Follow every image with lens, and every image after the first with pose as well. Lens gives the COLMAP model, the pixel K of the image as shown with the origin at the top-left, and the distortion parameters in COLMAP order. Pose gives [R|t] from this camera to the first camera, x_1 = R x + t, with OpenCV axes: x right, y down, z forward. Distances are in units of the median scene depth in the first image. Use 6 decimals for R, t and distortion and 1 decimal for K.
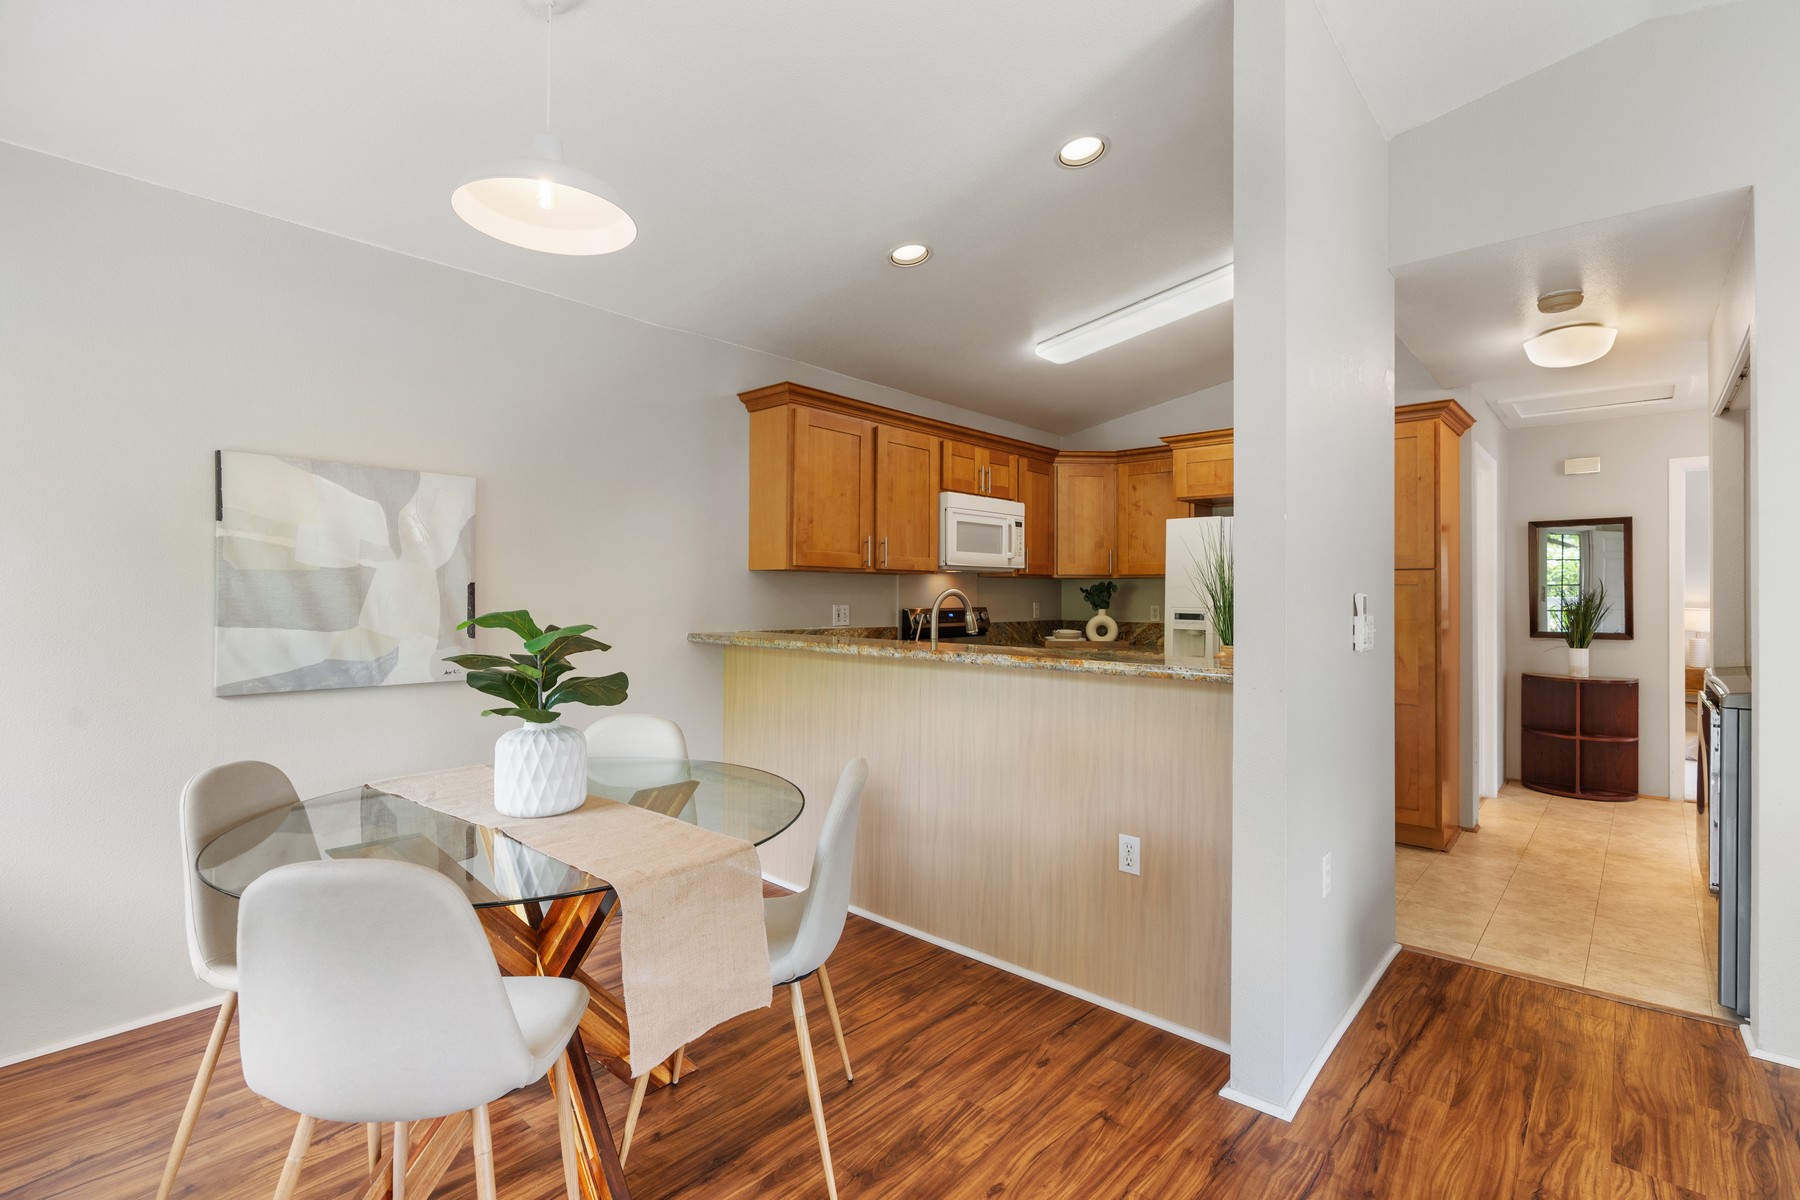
lens RADIAL K [[813.1, 0, 904.6], [0, 813.1, 585.0], [0, 0, 1]] dist [-0.004128, 0.000097]
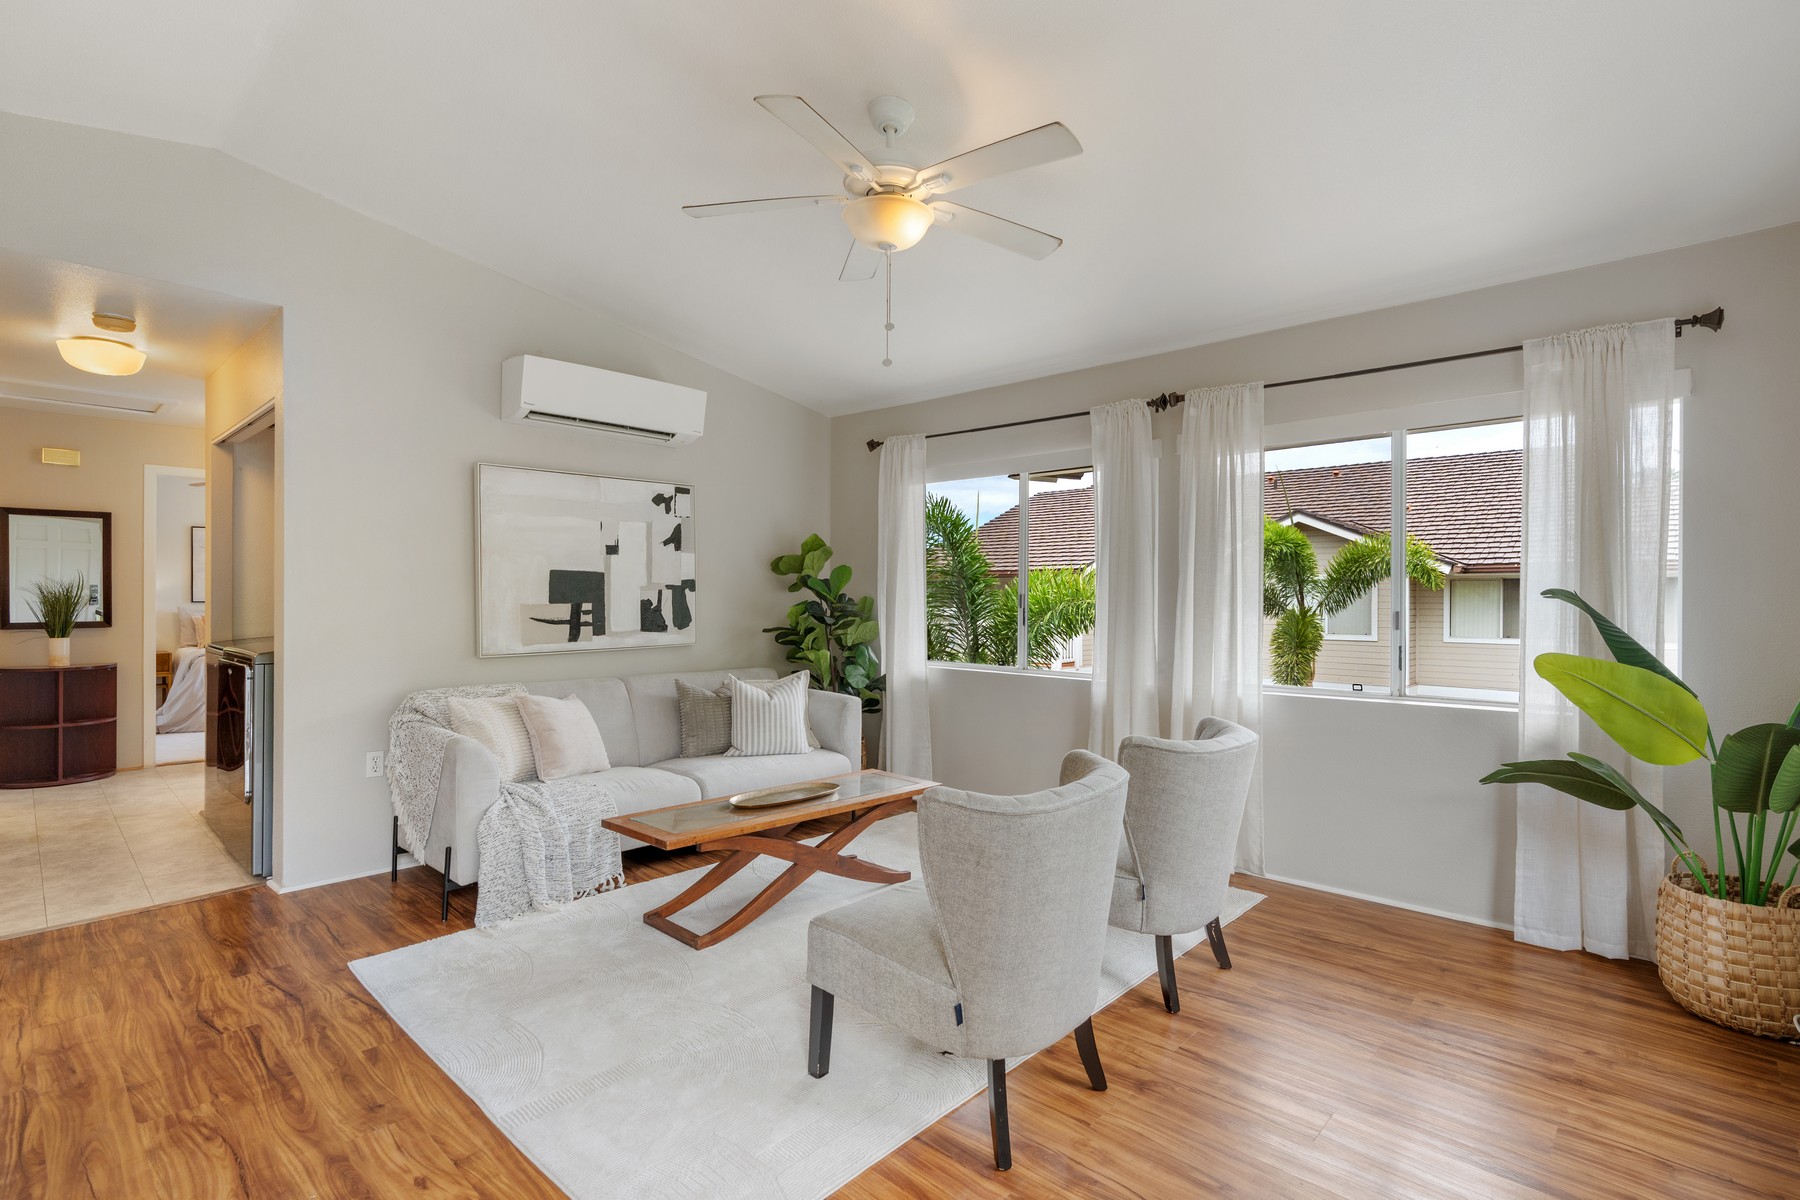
lens RADIAL K [[859.6, 0, 894.6], [0, 859.6, 598.7], [0, 0, 1]] dist [-0.002335, -0.000087]
pose [[0.028890, -0.009620, 0.999536, -0.417617], [-0.015862, 0.999823, 0.010081, 0.003962], [-0.999457, -0.016146, 0.028732, -0.142611]]
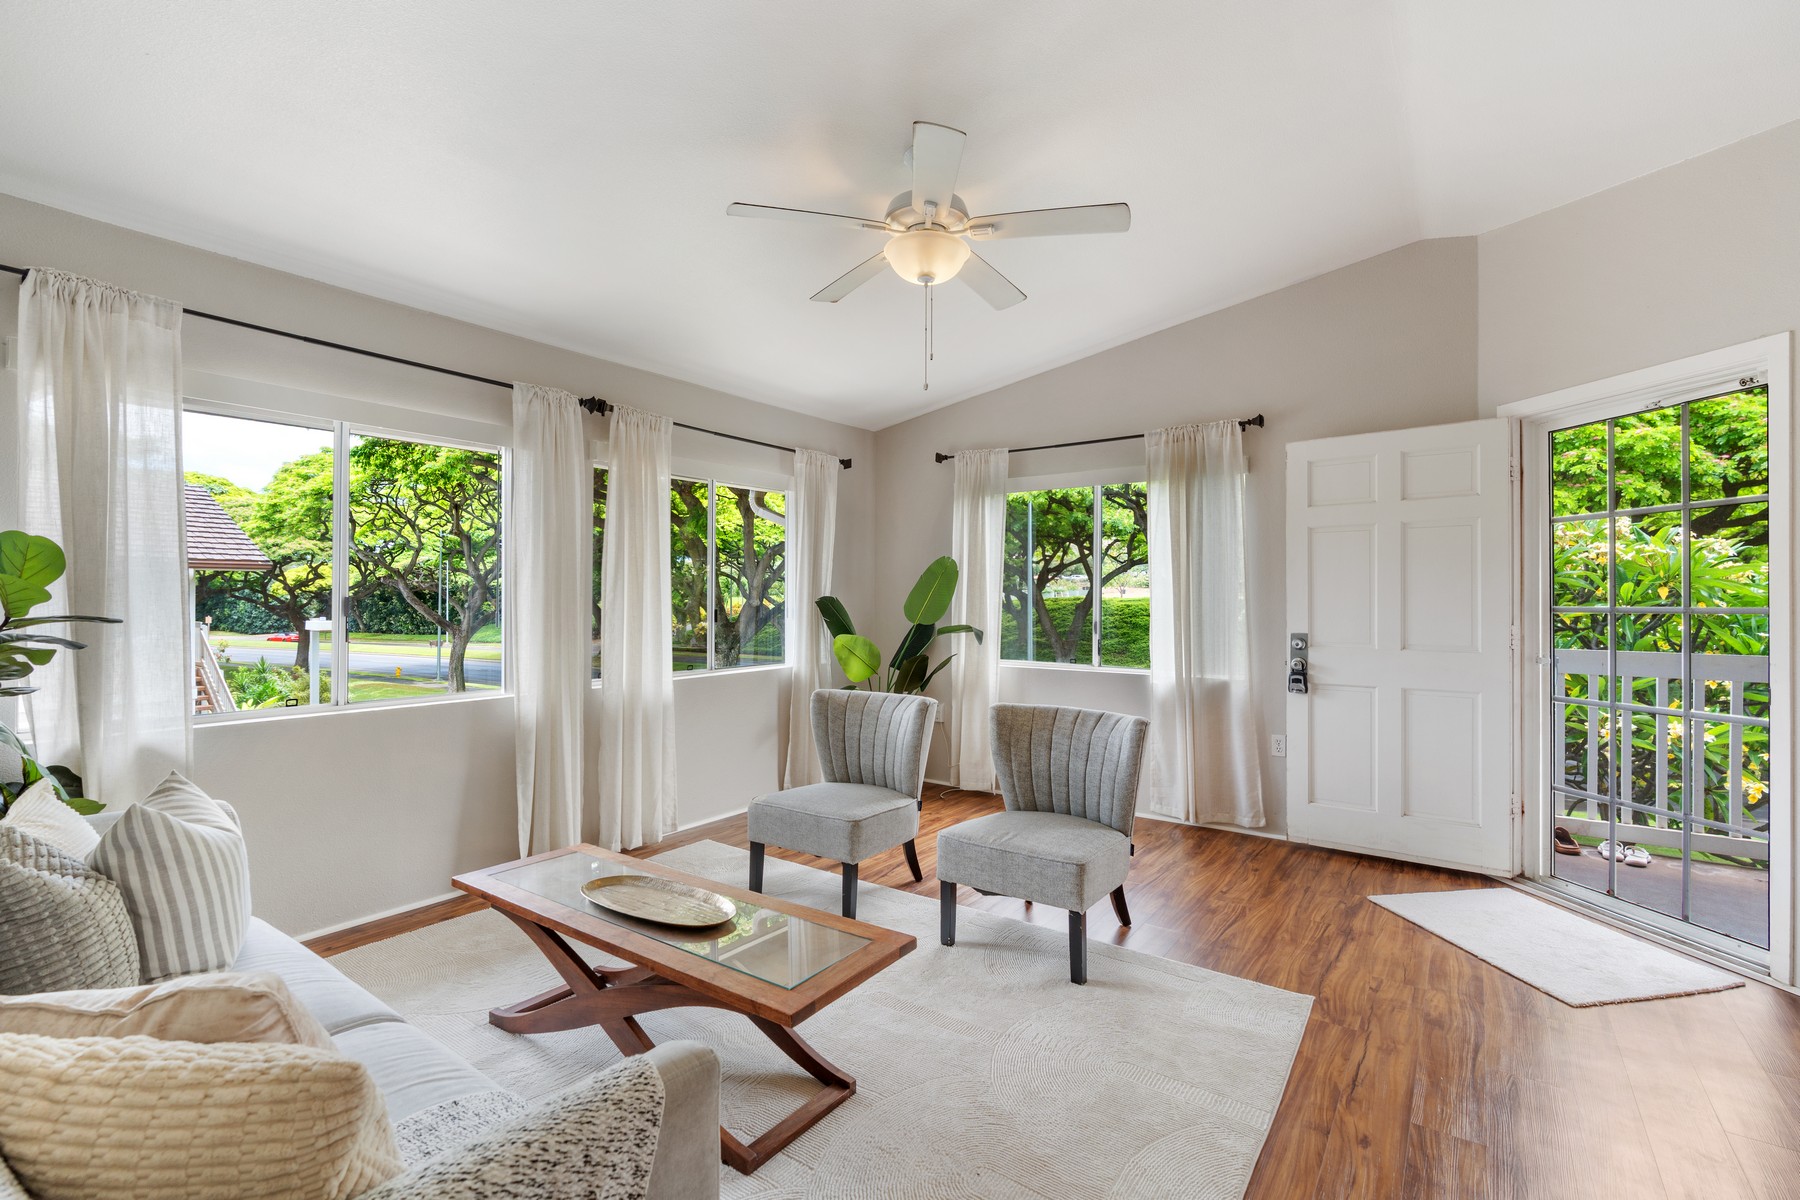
lens RADIAL K [[806.2, 0, 904.2], [0, 806.2, 598.8], [0, 0, 1]] dist [-0.001215, 0.000081]
pose [[-0.994845, -0.009812, -0.100928, 0.721907], [-0.008783, 0.999905, -0.010632, 0.015378], [0.101023, -0.009691, -0.994837, 0.906234]]
